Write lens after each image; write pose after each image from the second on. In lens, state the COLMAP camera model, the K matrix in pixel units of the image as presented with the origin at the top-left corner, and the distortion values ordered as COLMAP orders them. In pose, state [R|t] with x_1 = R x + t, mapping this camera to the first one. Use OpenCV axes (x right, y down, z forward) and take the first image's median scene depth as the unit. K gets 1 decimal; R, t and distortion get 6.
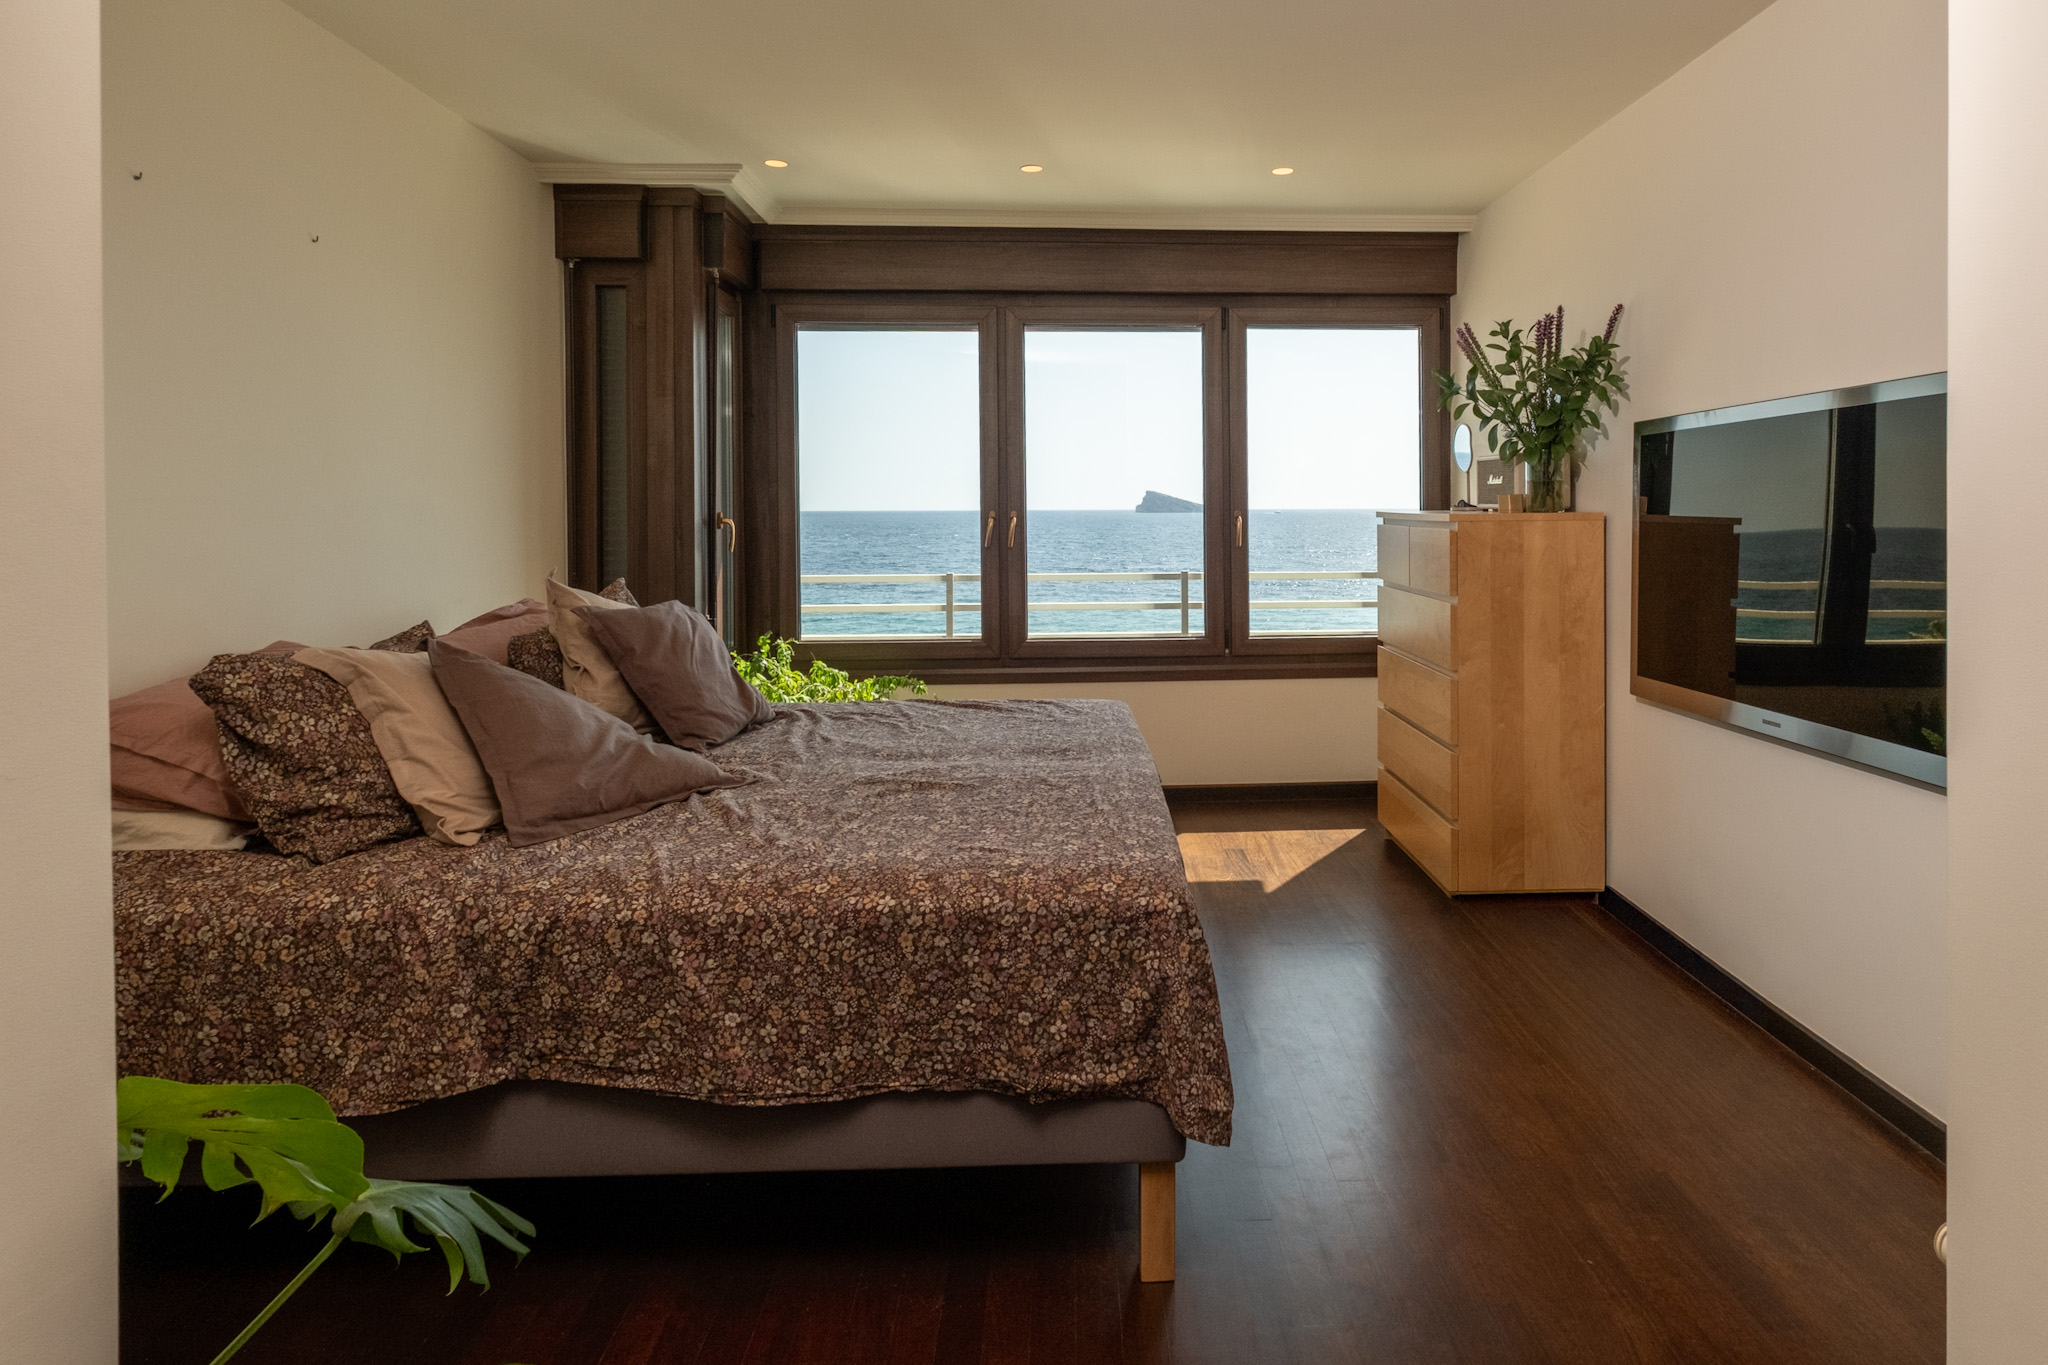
lens RADIAL K [[1145.1, 0, 1120.3], [0, 1145.1, 514.7], [0, 0, 1]] dist [0.004335, 0.000181]
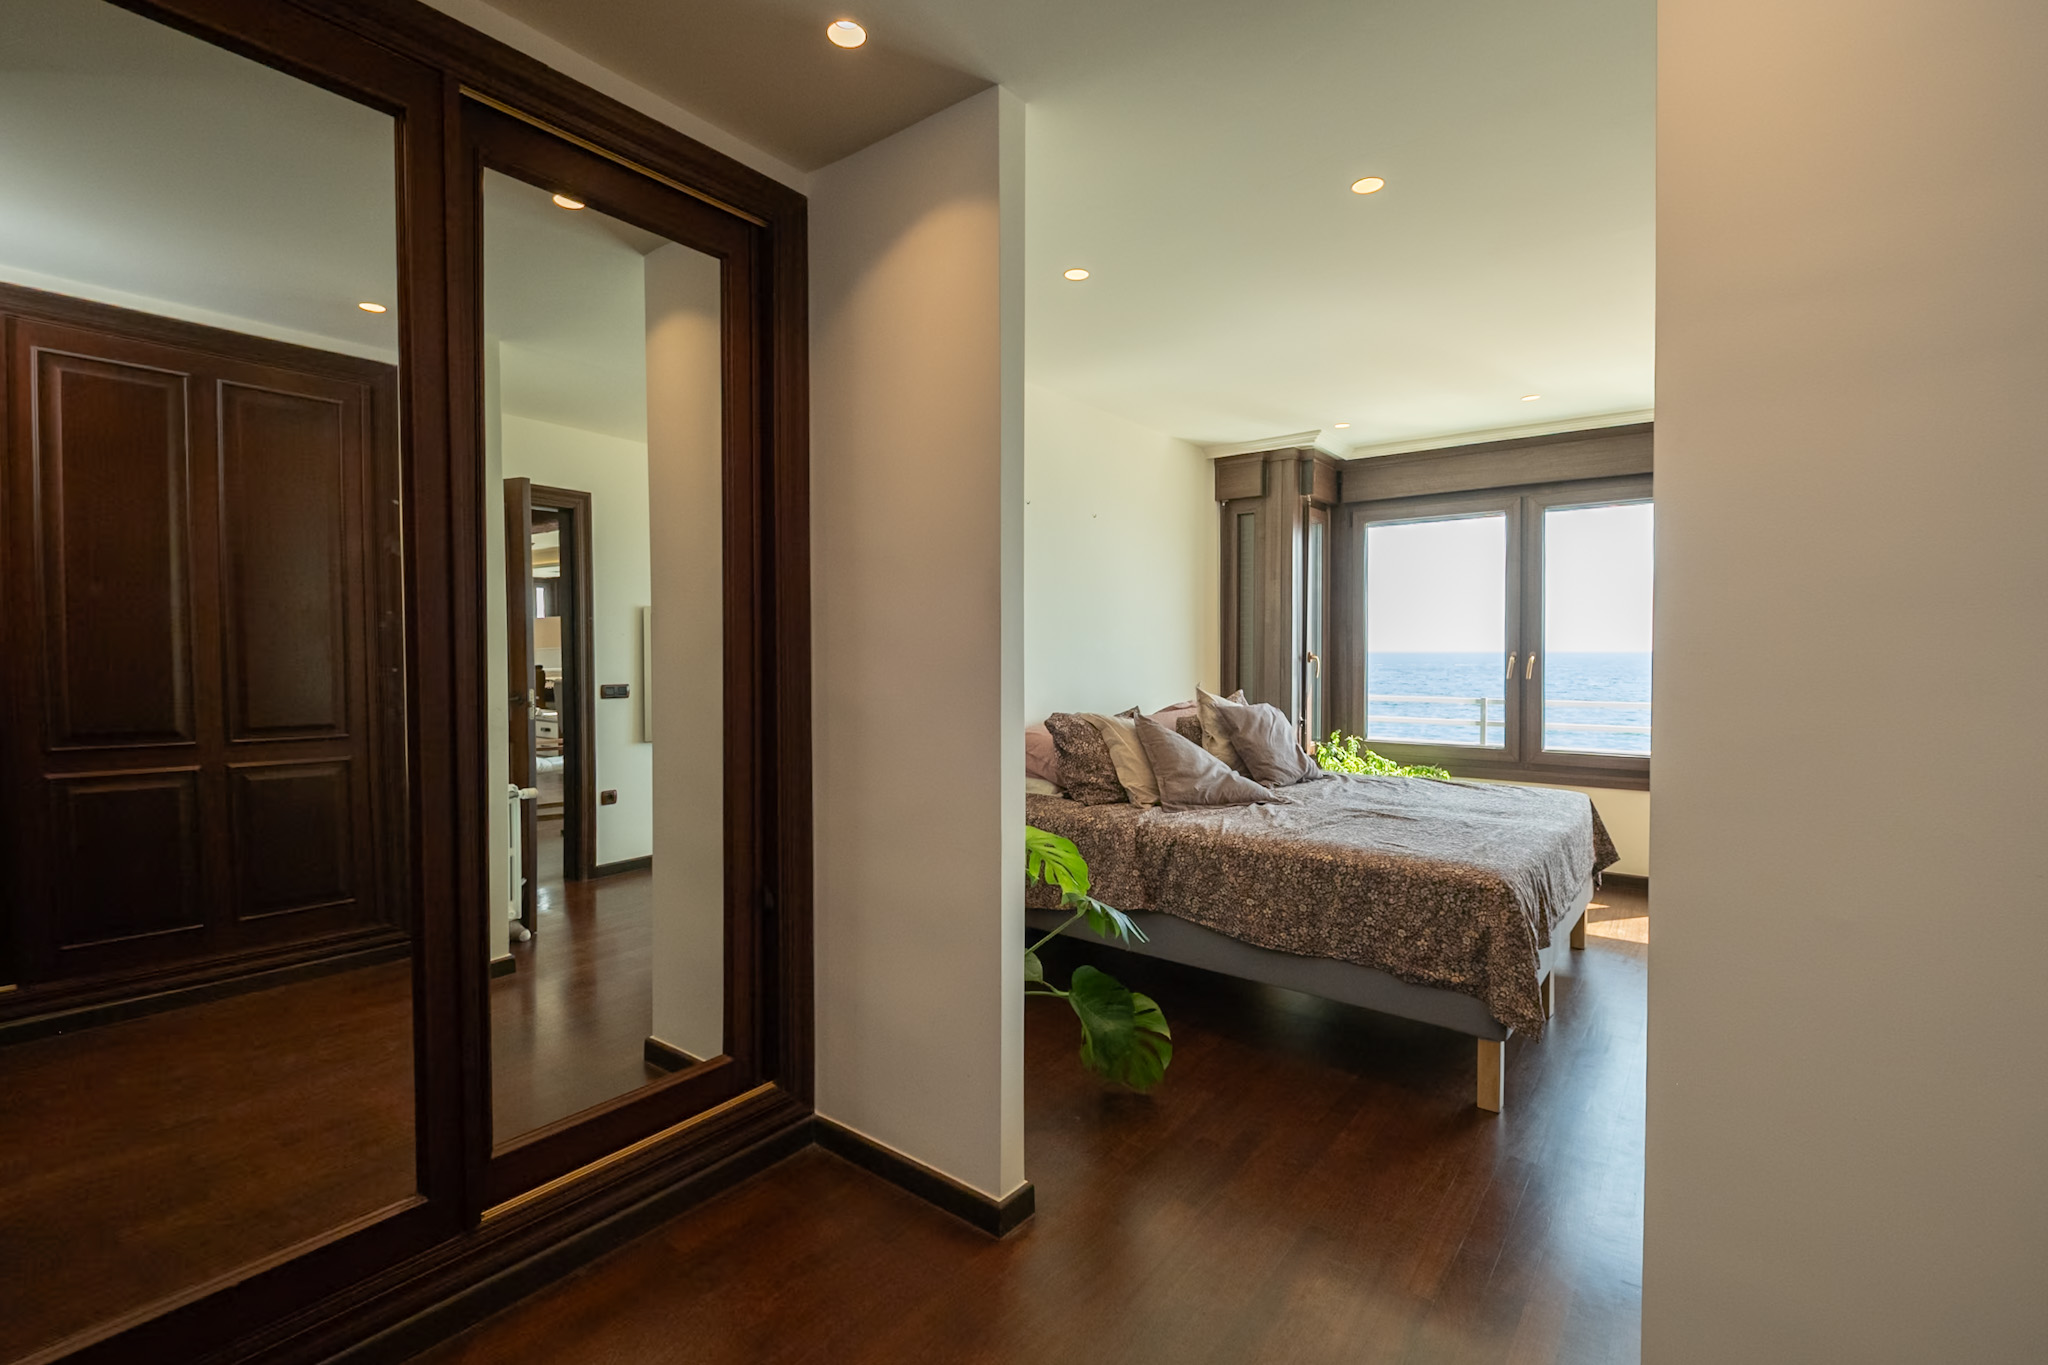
lens RADIAL K [[918.4, 0, 997.3], [0, 918.4, 685.5], [0, 0, 1]] dist [0.001702, 0.000029]
pose [[0.740651, 0.028261, -0.671296, 0.348329], [-0.005727, 0.999344, 0.035752, 0.002578], [0.671866, -0.022635, 0.740327, -0.418892]]
